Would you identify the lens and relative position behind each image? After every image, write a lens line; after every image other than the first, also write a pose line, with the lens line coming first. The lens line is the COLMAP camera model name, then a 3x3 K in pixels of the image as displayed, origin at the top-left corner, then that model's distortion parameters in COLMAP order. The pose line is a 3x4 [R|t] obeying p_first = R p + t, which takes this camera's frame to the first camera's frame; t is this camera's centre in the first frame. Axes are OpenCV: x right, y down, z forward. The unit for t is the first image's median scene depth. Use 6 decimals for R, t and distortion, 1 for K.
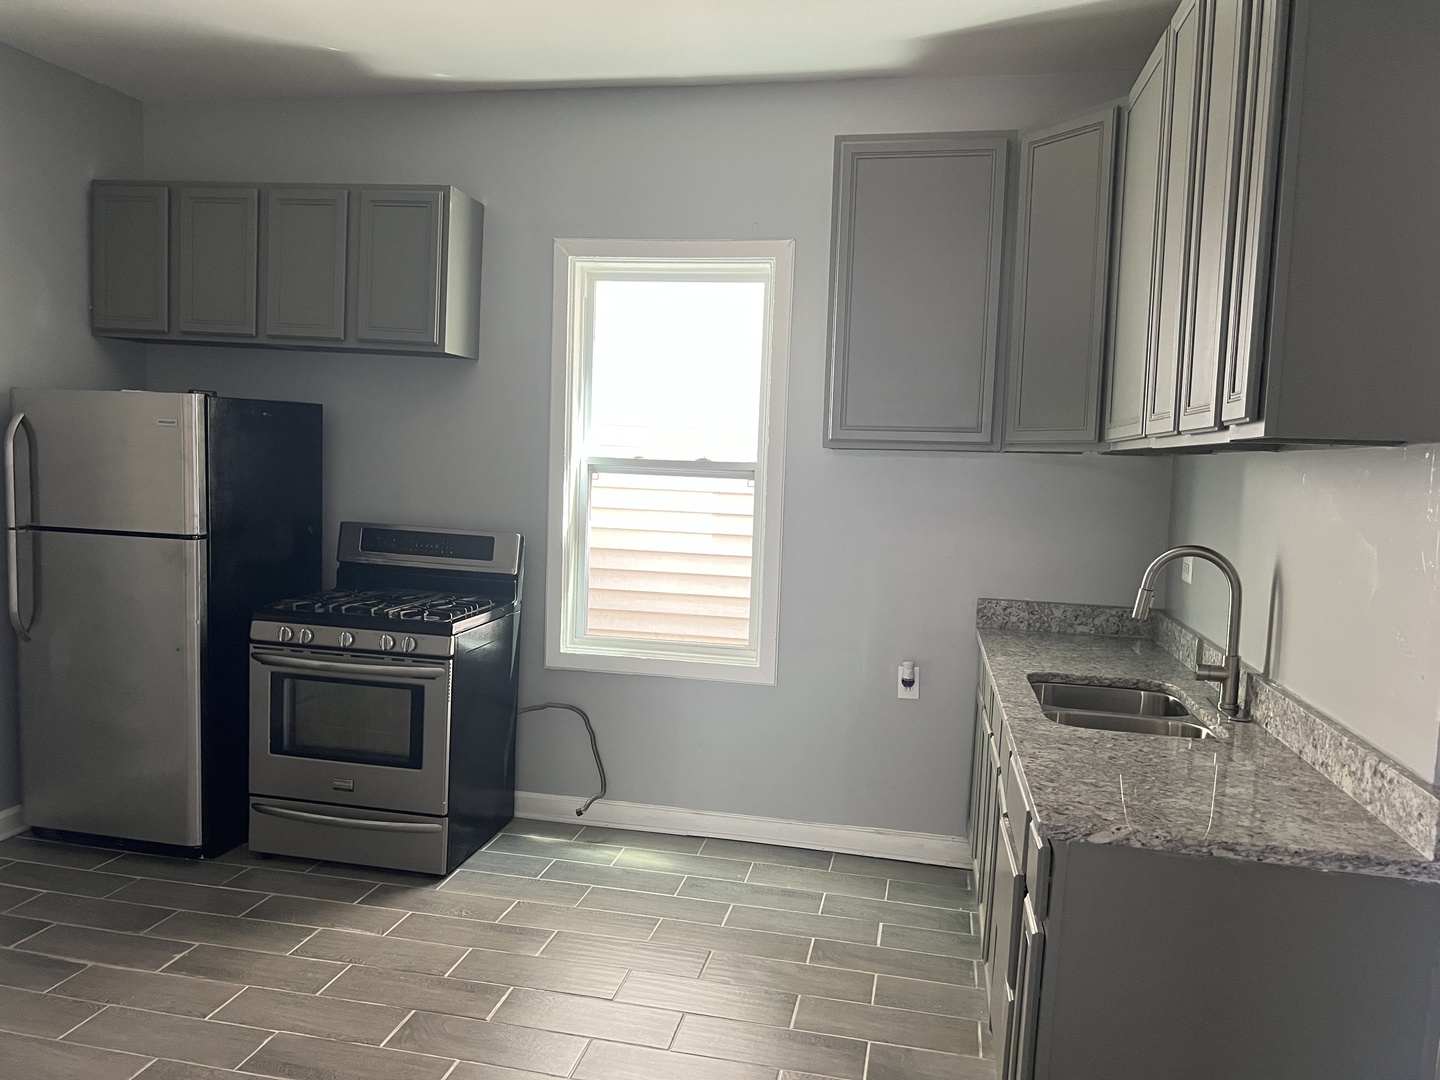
lens RADIAL K [[1079.7, 0, 721.9], [0, 1079.7, 551.5], [0, 0, 1]] dist [0.102671, -0.198482]
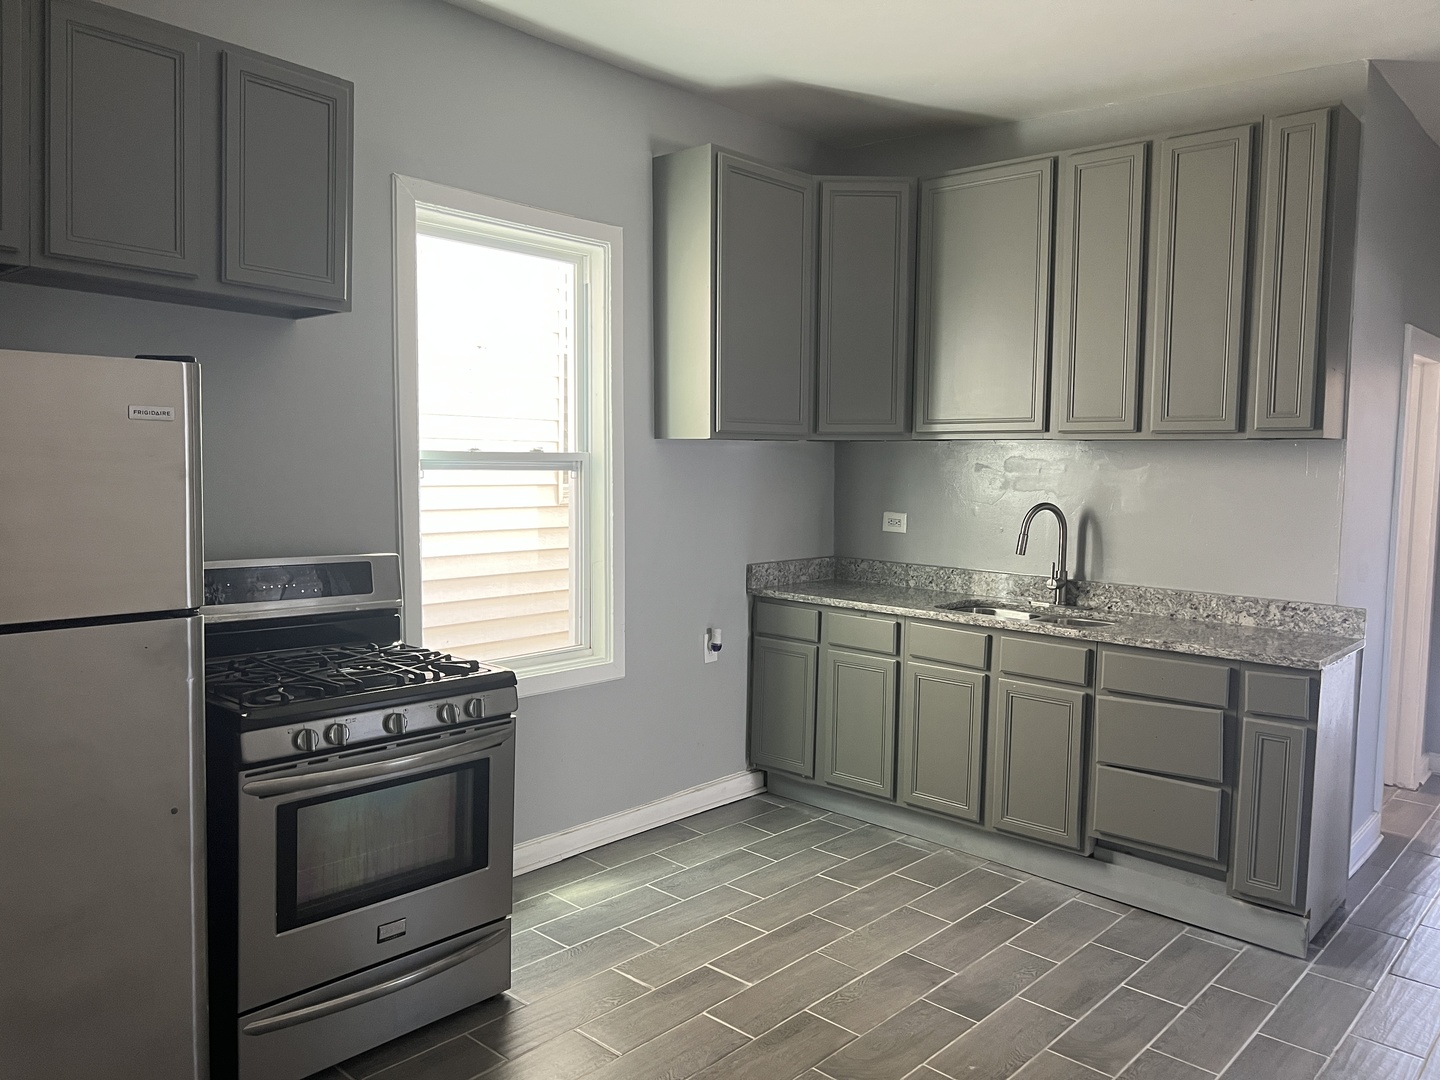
lens RADIAL K [[1087.2, 0, 720.0], [0, 1087.2, 540.0], [0, 0, 1]] dist [0.088864, -0.201664]
pose [[0.504772, -0.096716, 0.857818, -0.789420], [0.077984, 0.994750, 0.066265, -0.063671], [-0.859723, 0.033447, 0.509665, 0.434334]]
